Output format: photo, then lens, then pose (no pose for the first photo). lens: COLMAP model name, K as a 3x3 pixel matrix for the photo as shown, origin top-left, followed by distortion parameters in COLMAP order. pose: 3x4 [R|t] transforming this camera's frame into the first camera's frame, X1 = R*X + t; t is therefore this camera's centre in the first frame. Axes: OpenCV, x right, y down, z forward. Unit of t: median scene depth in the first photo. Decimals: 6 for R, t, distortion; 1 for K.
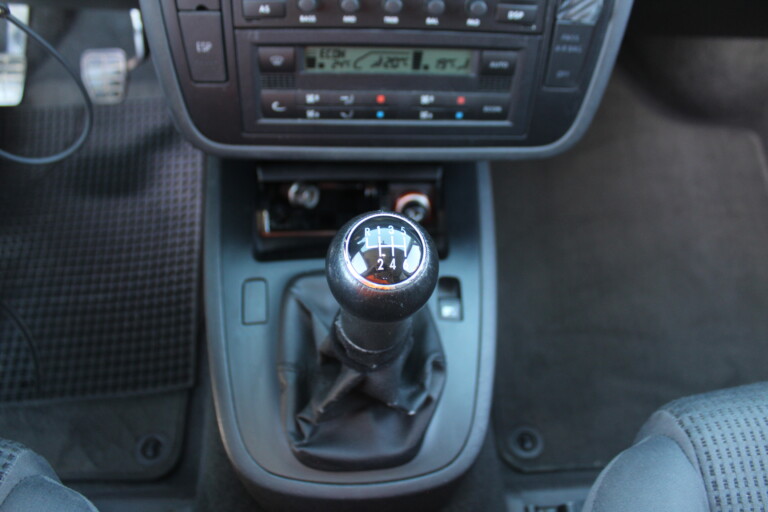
lens RADIAL K [[627.4, 0, 383.0], [0, 627.4, 245.6], [0, 0, 1]] dist [-0.166706, 0.141371]
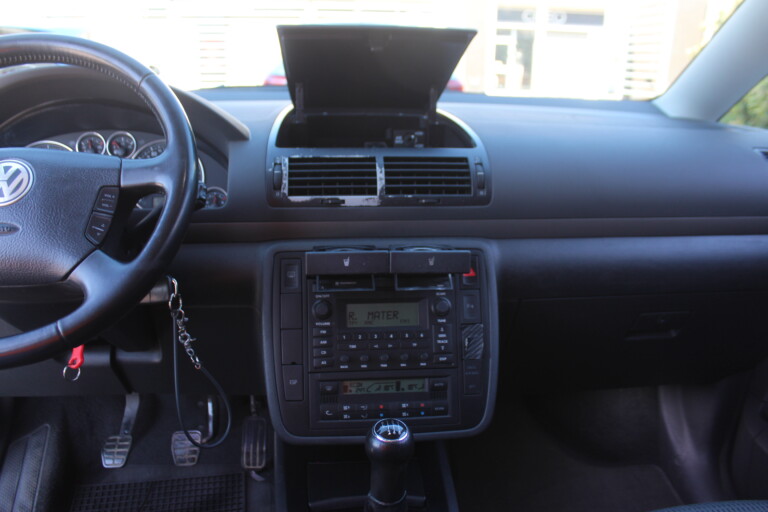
lens RADIAL K [[627.4, 0, 383.0], [0, 627.4, 245.6], [0, 0, 1]] dist [-0.166706, 0.141371]
pose [[0.997066, -0.056951, 0.051155, -0.070767], [0.076545, 0.751218, -0.655601, 0.677971], [-0.001091, 0.657593, 0.753373, -0.819841]]
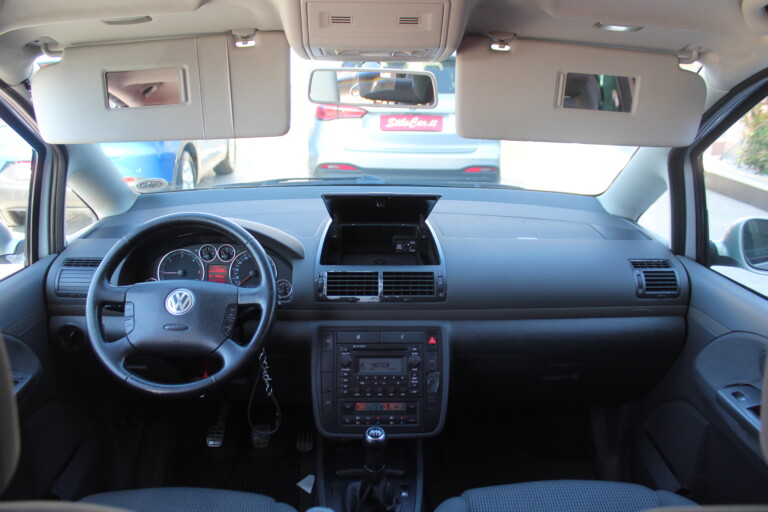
lens RADIAL K [[627.4, 0, 383.0], [0, 627.4, 245.6], [0, 0, 1]] dist [-0.166706, 0.141371]
pose [[0.998713, -0.039178, -0.032207, 0.174092], [0.009249, 0.765079, -0.643870, 1.253743], [0.049867, 0.642743, 0.764457, -2.245232]]
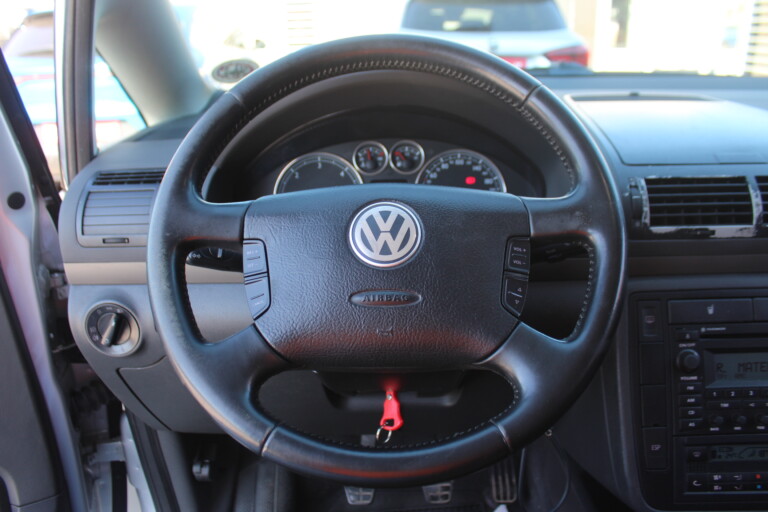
lens RADIAL K [[627.4, 0, 383.0], [0, 627.4, 245.6], [0, 0, 1]] dist [-0.166706, 0.141371]
pose [[0.994811, -0.060082, -0.082110, -0.844556], [-0.003570, 0.785913, -0.618327, 0.270237], [0.101682, 0.615411, 0.781620, -0.729033]]
